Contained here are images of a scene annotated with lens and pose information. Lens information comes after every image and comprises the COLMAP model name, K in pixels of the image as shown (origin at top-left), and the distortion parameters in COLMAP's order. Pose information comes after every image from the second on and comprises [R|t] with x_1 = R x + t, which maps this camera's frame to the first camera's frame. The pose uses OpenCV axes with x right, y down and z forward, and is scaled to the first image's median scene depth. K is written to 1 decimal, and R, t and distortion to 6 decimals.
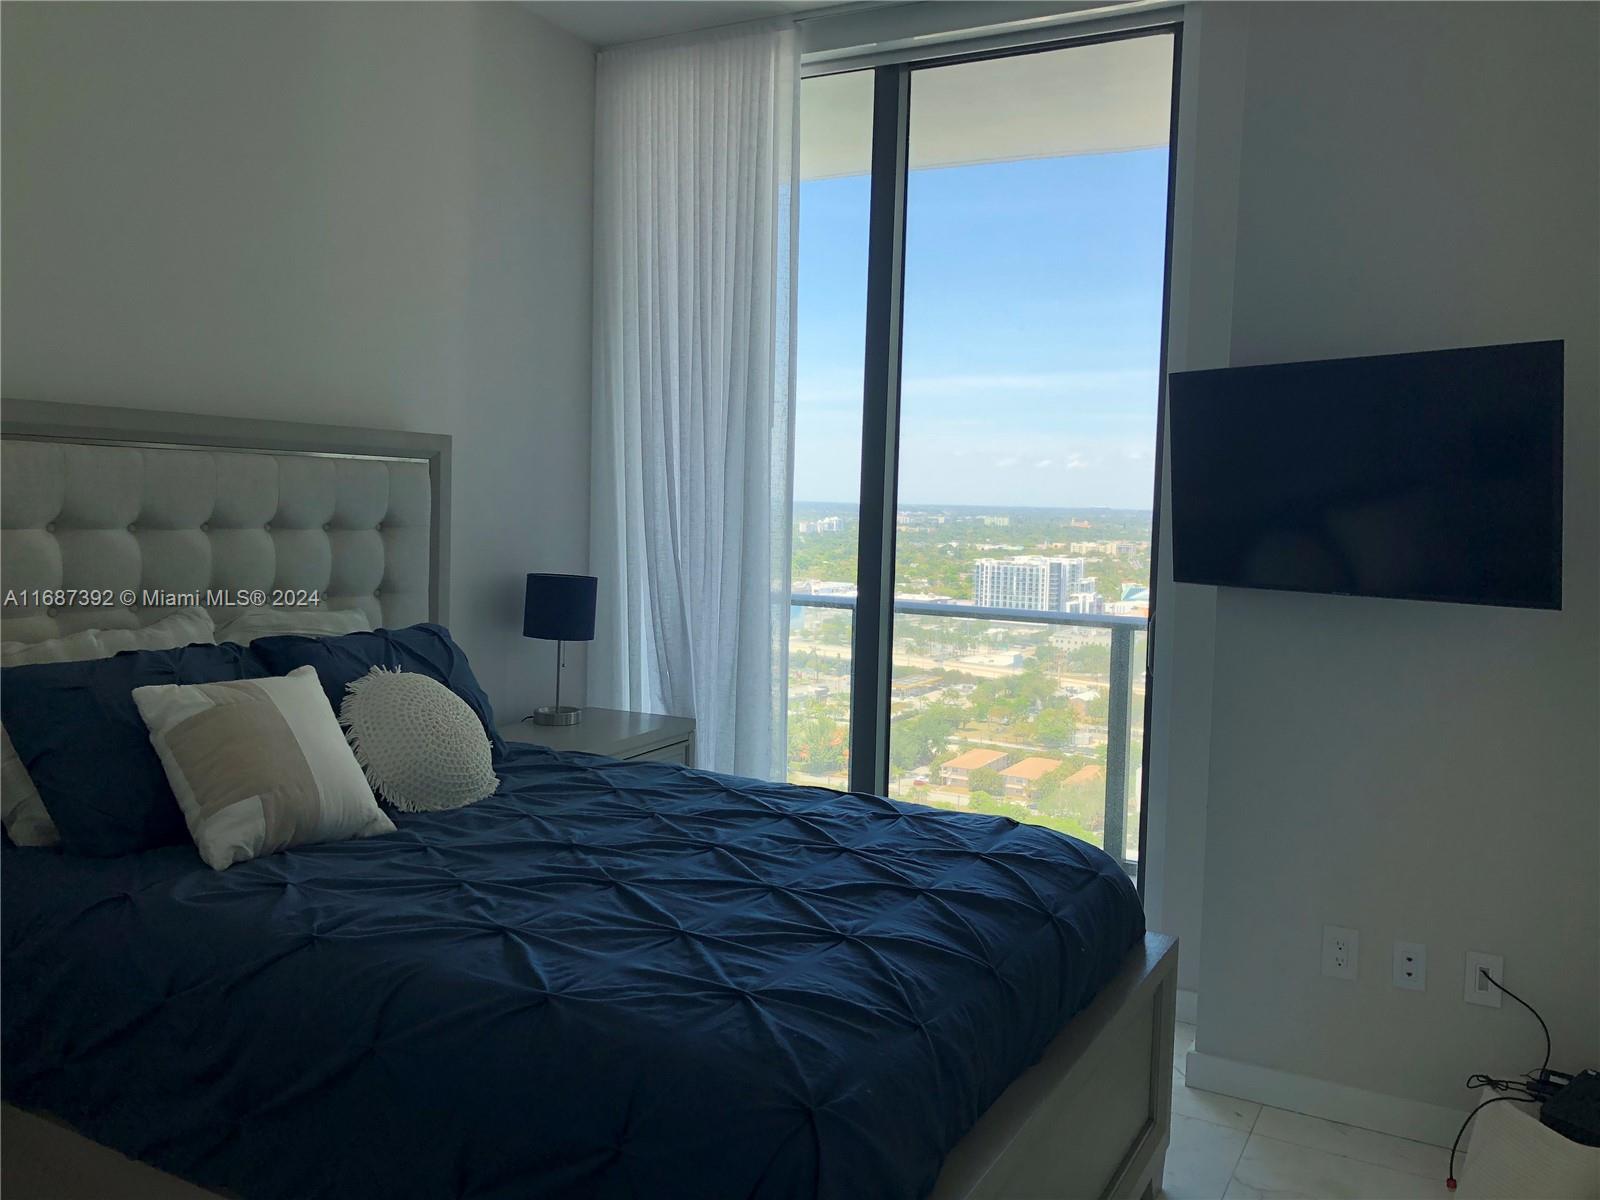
lens RADIAL K [[1276.0, 0, 800.0], [0, 1276.0, 600.0], [0, 0, 1]] dist [0.058053, -0.005314]
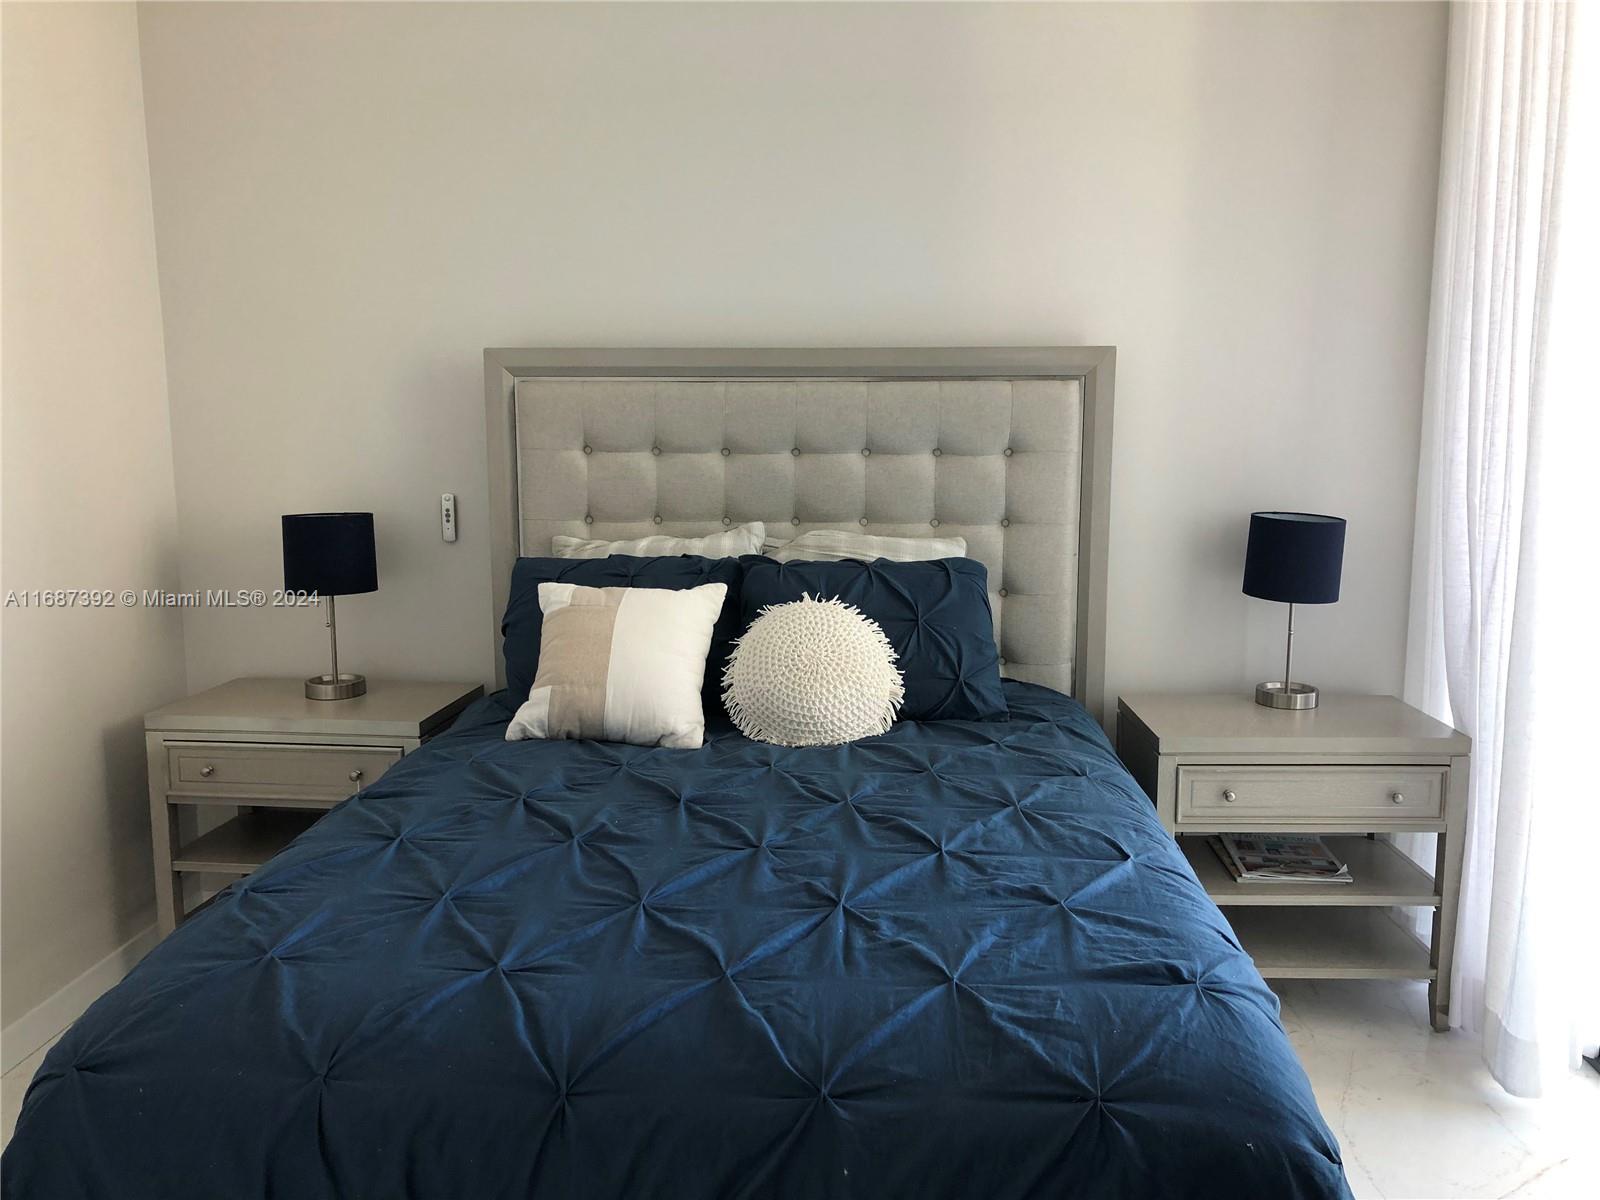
lens RADIAL K [[1276.0, 0, 800.0], [0, 1276.0, 600.0], [0, 0, 1]] dist [0.058053, -0.005314]
pose [[0.456230, 0.109164, -0.883141, 0.448461], [-0.061295, 0.993945, 0.091196, -0.026764], [0.887748, 0.012526, 0.460159, 0.450394]]
